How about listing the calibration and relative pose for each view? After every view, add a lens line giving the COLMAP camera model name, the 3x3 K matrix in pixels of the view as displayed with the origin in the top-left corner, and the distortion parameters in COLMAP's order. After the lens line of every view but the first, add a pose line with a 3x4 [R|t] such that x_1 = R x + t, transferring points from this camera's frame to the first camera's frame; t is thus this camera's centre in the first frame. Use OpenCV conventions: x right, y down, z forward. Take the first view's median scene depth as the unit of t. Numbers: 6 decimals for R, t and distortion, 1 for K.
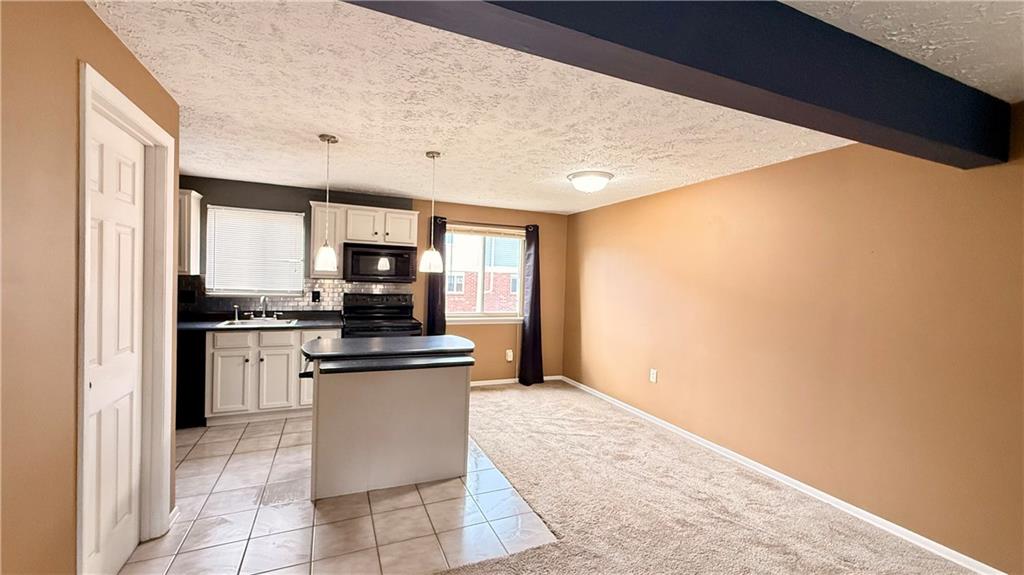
lens RADIAL K [[408.3, 0, 509.7], [0, 408.3, 287.9], [0, 0, 1]] dist [-0.001225, 0.000552]
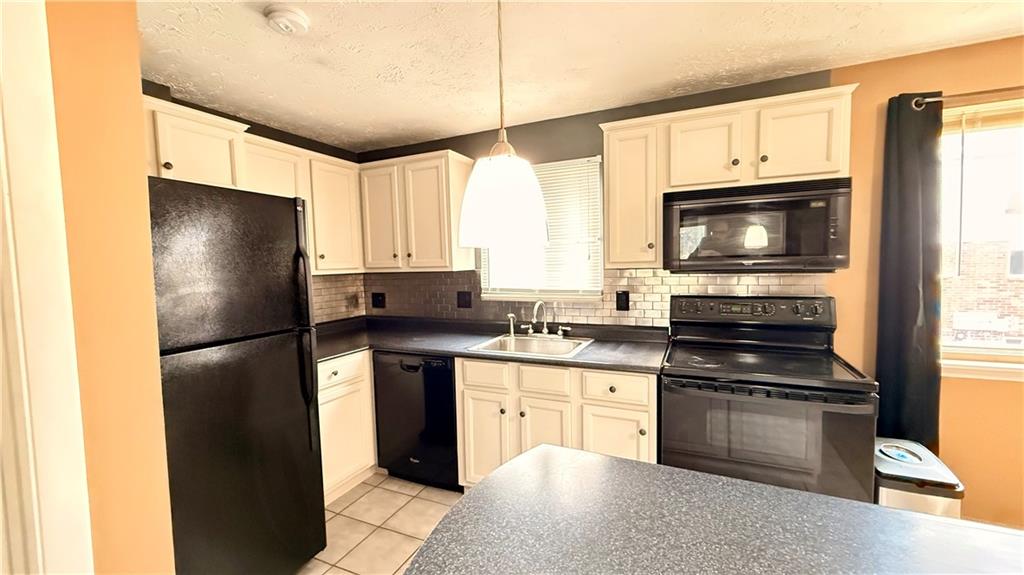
lens RADIAL K [[408.3, 0, 510.8], [0, 408.3, 288.3], [0, 0, 1]] dist [-0.001225, 0.000552]
pose [[0.664598, 0.000878, -0.747200, -0.165985], [0.027148, 0.999311, 0.025321, -0.015671], [0.746707, -0.037113, 0.664116, 0.545299]]
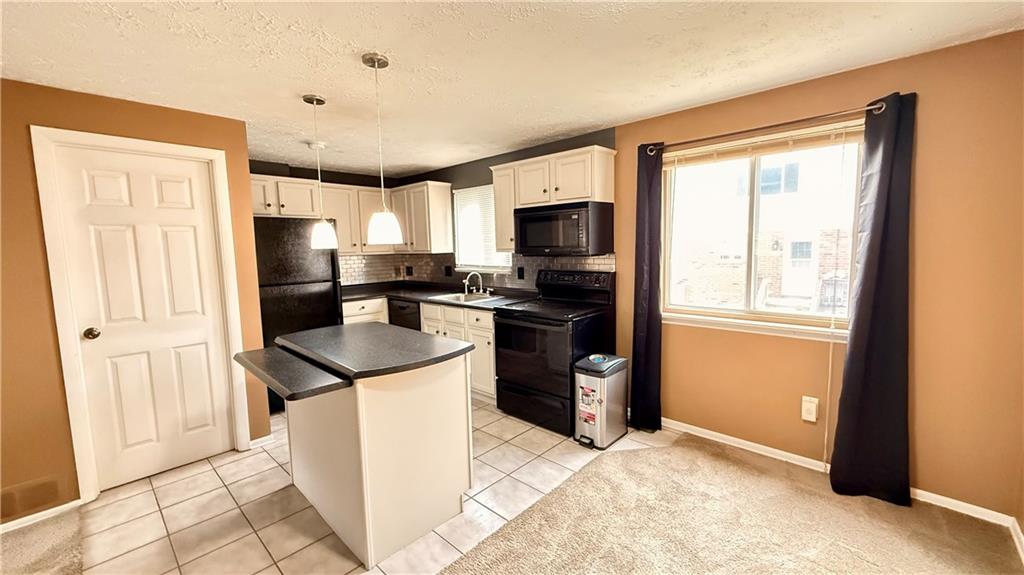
lens RADIAL K [[408.3, 0, 510.8], [0, 408.3, 287.0], [0, 0, 1]] dist [-0.001225, 0.000552]
pose [[0.391799, 0.054414, -0.918440, 0.366470], [0.014737, 0.997750, 0.065399, -0.007672], [0.919933, -0.039158, 0.390116, 0.674220]]
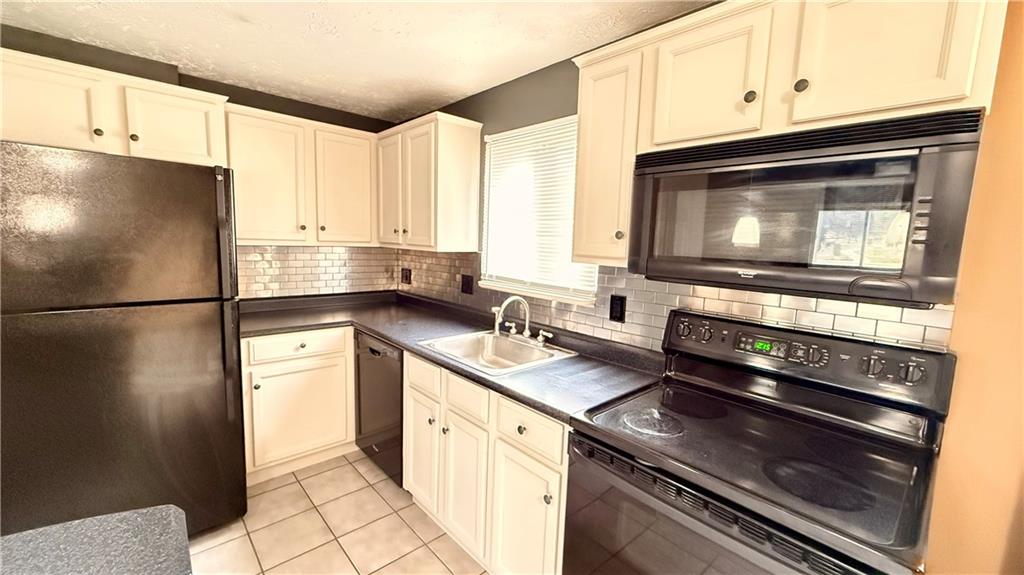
lens RADIAL K [[408.3, 0, 511.4], [0, 408.3, 288.2], [0, 0, 1]] dist [-0.001225, 0.000552]
pose [[0.324847, 0.094101, -0.941073, -0.130932], [-0.047813, 0.995400, 0.083029, -0.030548], [0.944557, 0.018024, 0.327852, 0.817483]]
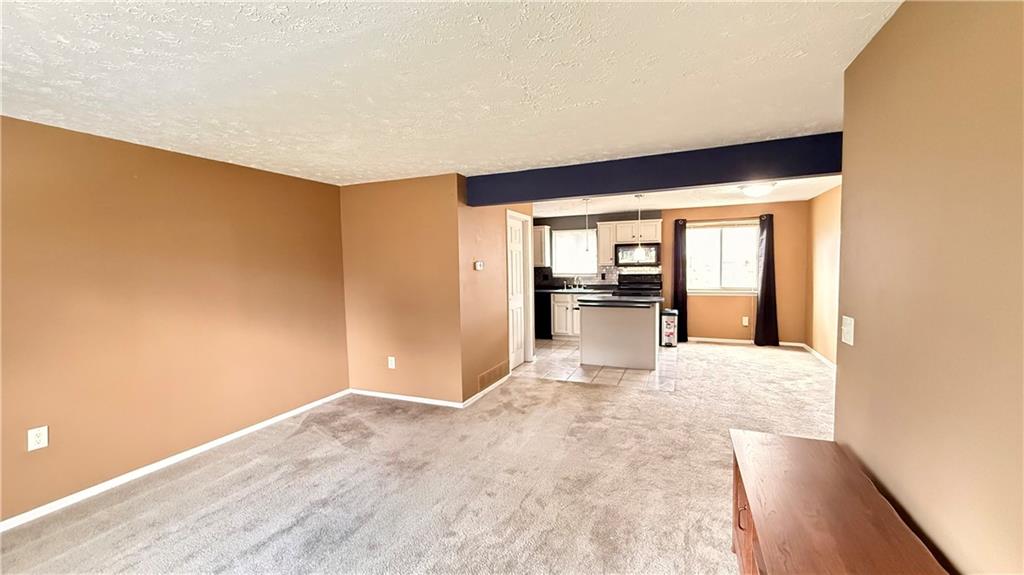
lens RADIAL K [[408.3, 0, 509.5], [0, 408.3, 288.9], [0, 0, 1]] dist [-0.001225, 0.000552]
pose [[0.684080, 0.001213, -0.729406, 0.544591], [0.023652, 0.999436, 0.023844, 0.024699], [0.729023, -0.033563, 0.683666, -0.499348]]
